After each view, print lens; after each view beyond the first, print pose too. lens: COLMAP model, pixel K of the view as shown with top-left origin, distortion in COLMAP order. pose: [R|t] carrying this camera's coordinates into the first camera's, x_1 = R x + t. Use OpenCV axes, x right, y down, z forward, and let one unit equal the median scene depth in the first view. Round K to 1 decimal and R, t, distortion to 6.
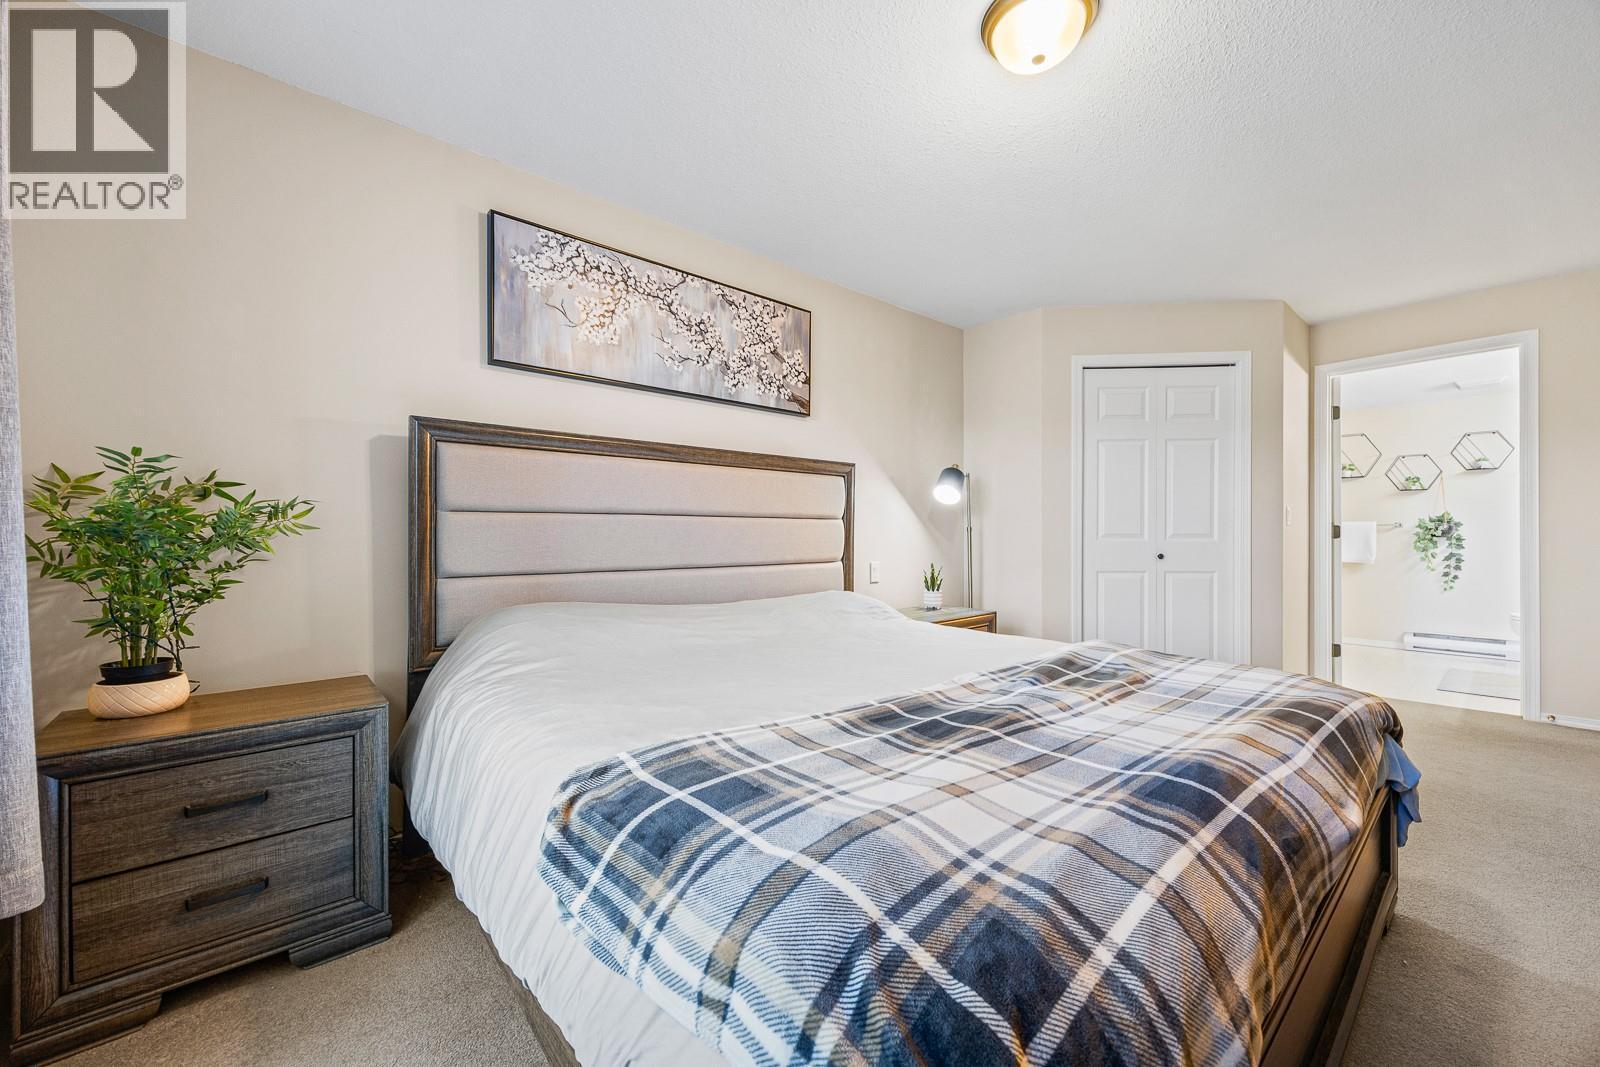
lens RADIAL K [[621.8, 0, 796.7], [0, 621.8, 536.2], [0, 0, 1]] dist [-0.002847, -0.000177]
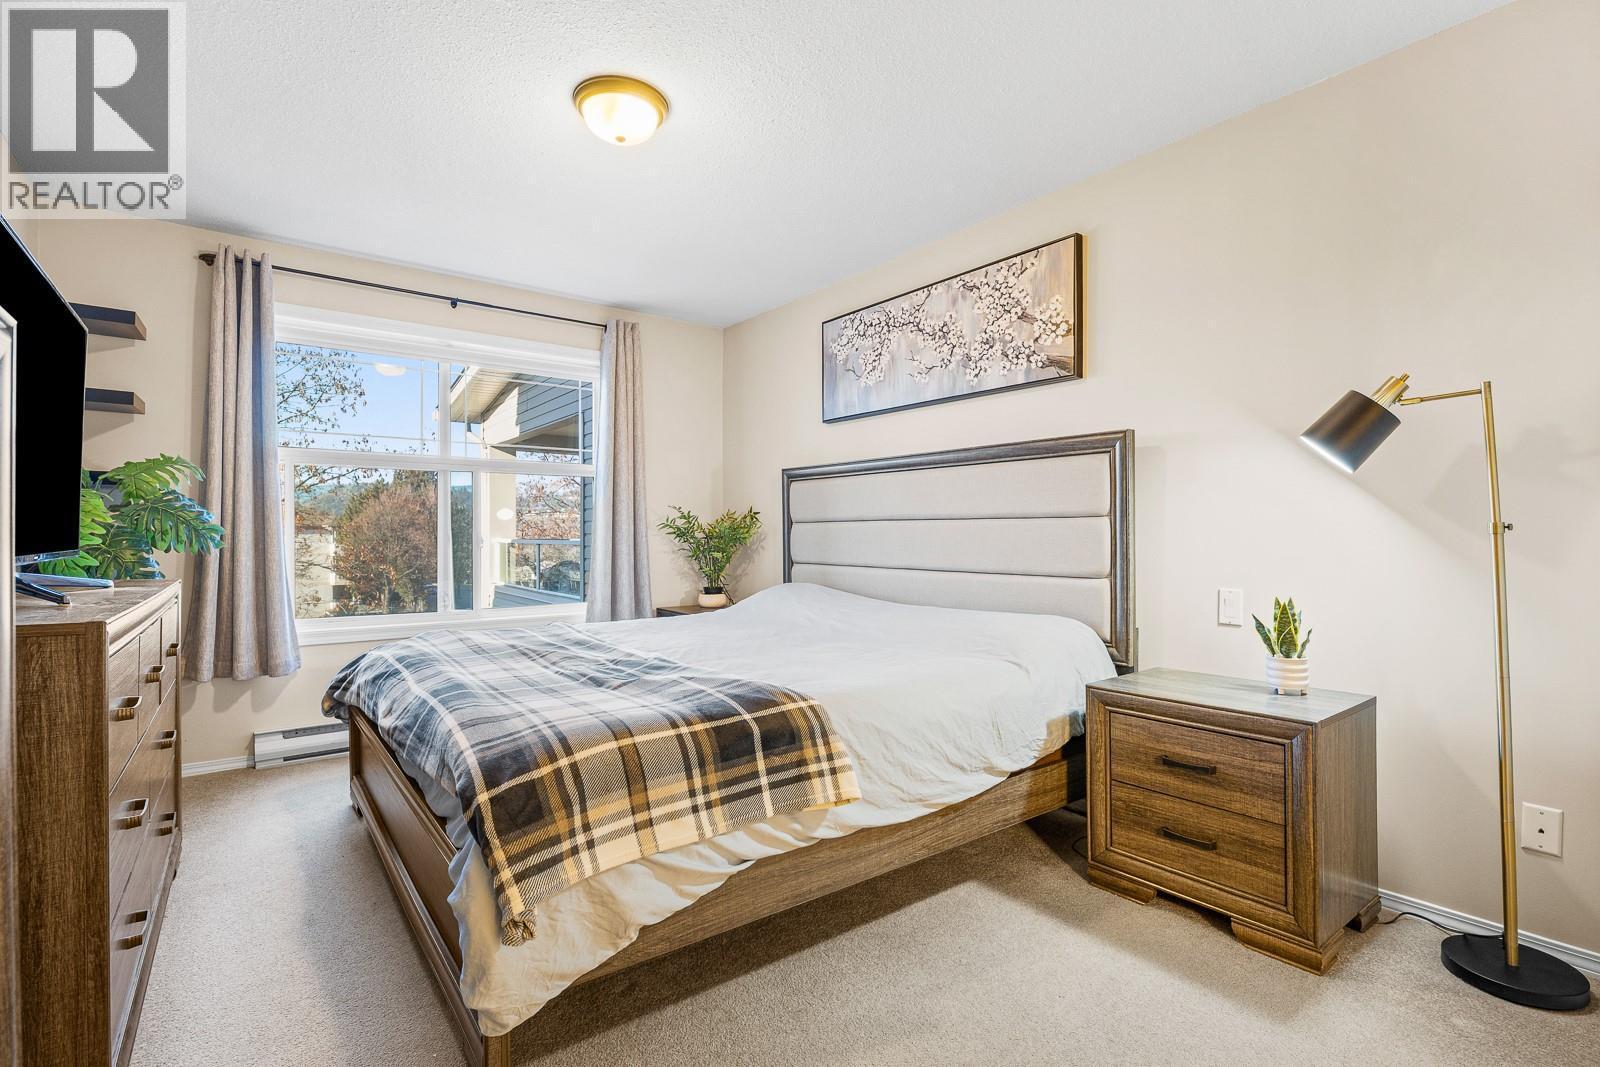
lens RADIAL K [[745.4, 0, 797.8], [0, 745.4, 530.5], [0, 0, 1]] dist [-0.002625, -0.000074]
pose [[-0.052815, 0.001038, -0.998604, 1.042516], [0.008249, 0.999966, 0.000603, -0.015986], [0.998570, -0.008206, -0.052822, 0.813281]]
